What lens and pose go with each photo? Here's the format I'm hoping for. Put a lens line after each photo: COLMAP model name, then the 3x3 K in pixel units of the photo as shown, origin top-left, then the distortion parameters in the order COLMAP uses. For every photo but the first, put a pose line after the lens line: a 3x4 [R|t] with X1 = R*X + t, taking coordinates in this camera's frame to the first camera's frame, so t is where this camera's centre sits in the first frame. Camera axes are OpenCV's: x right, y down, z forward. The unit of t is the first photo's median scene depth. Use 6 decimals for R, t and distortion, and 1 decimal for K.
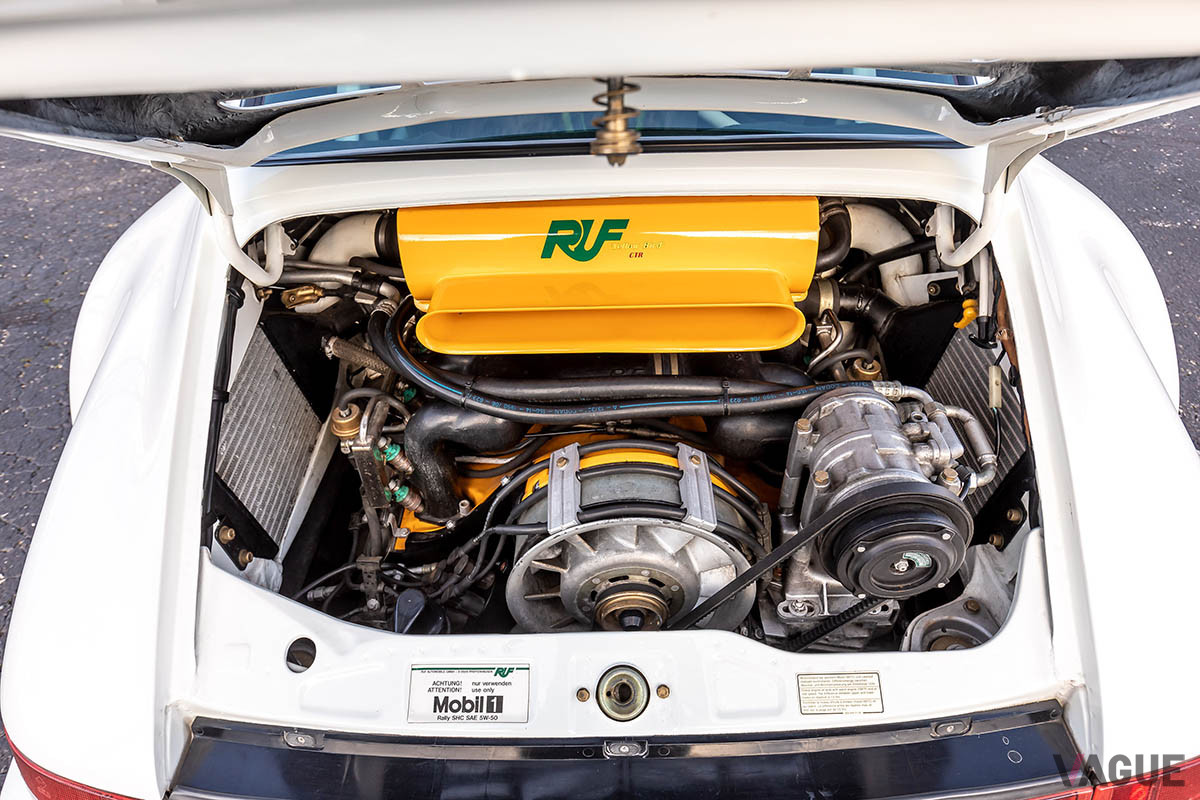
lens RADIAL K [[788.9, 0, 599.8], [0, 788.9, 399.0], [0, 0, 1]] dist [-0.010559, -0.001360]
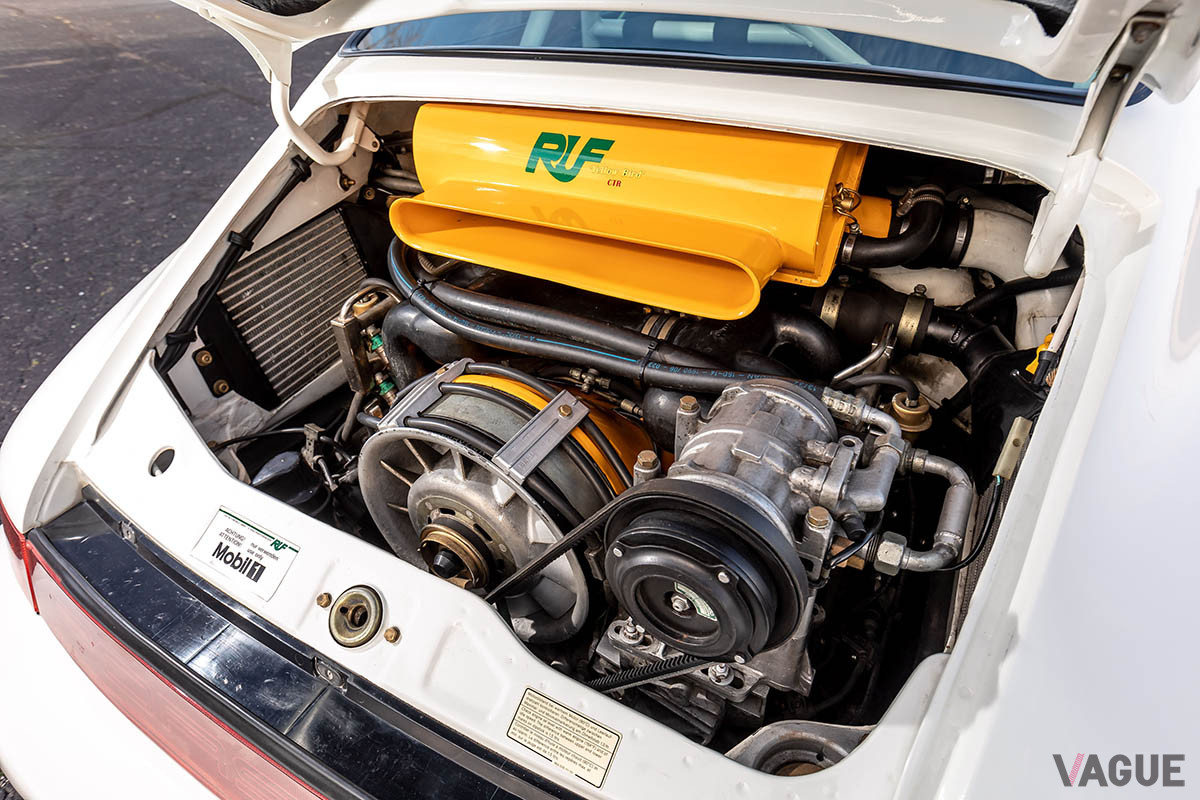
lens RADIAL K [[725.7, 0, 599.5], [0, 725.7, 400.4], [0, 0, 1]] dist [-0.004598, -0.000086]
pose [[0.853188, 0.276984, -0.441984, 0.468415], [-0.304417, 0.952494, 0.009278, 0.046609], [0.423557, 0.126631, 0.896975, 0.307246]]
